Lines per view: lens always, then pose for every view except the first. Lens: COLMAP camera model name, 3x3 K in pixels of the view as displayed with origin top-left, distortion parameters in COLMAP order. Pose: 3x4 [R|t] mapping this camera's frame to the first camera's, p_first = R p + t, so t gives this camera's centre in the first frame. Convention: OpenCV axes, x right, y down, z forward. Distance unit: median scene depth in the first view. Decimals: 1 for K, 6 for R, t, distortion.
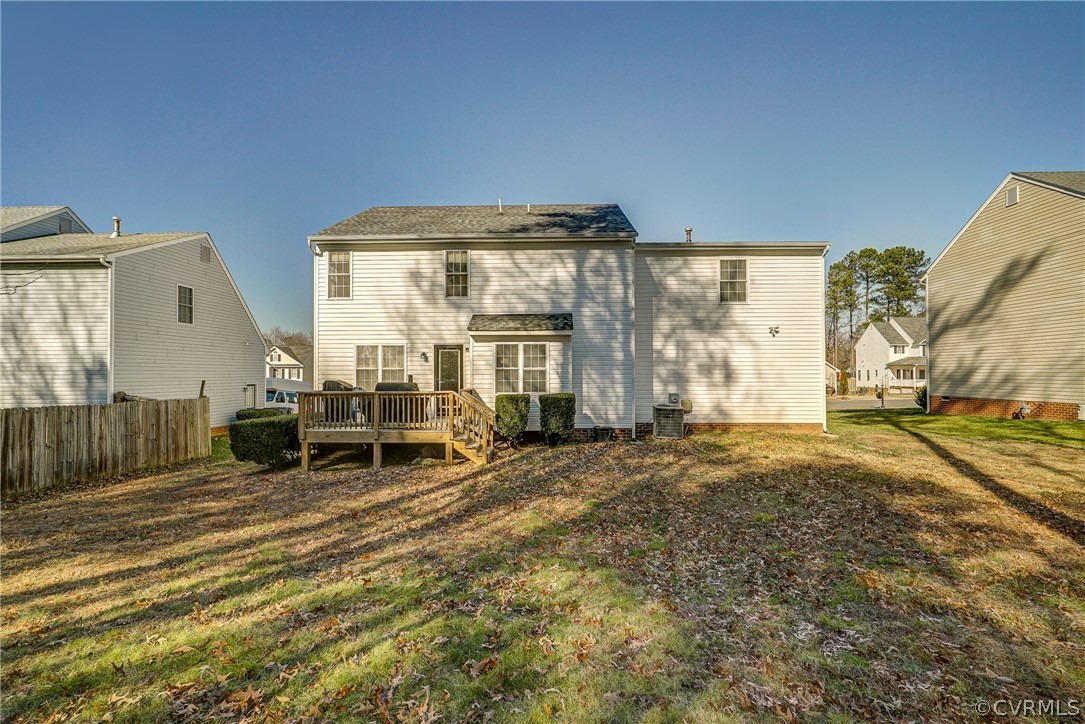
lens RADIAL K [[514.4, 0, 526.8], [0, 514.4, 363.8], [0, 0, 1]] dist [-0.000280, 0.000355]
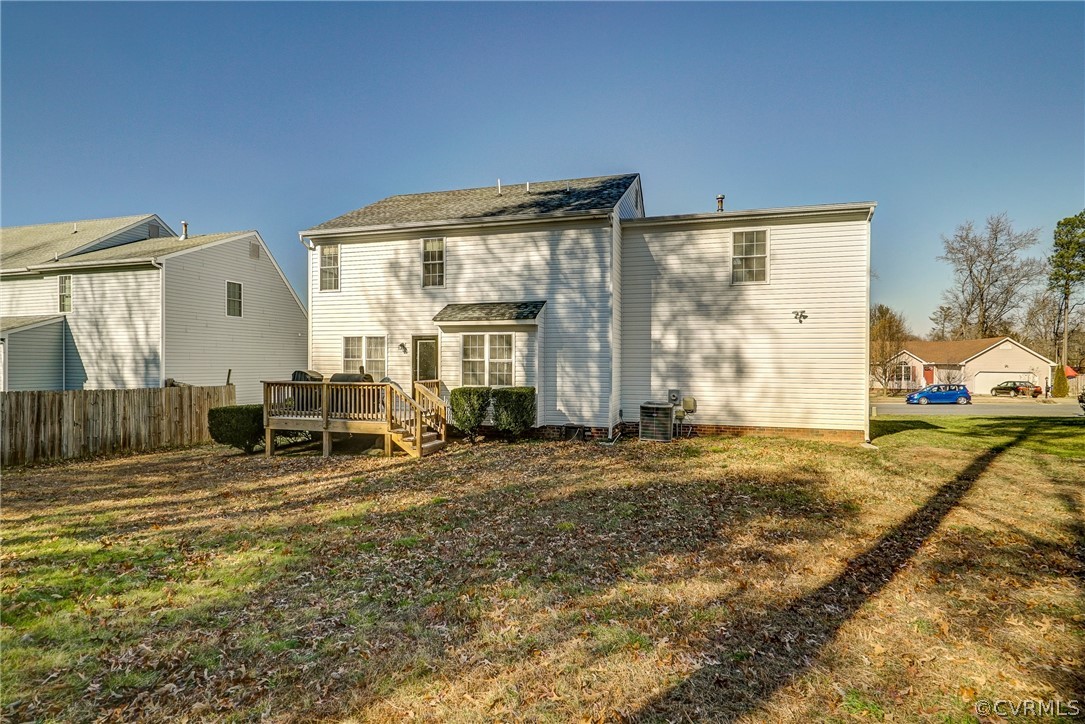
lens RADIAL K [[567.5, 0, 516.1], [0, 567.5, 362.2], [0, 0, 1]] dist [0.004177, -0.000028]
pose [[0.963285, 0.006787, -0.268395, 0.308439], [-0.002339, 0.999855, 0.016889, -0.004750], [0.268471, -0.015642, 0.963161, 0.004987]]
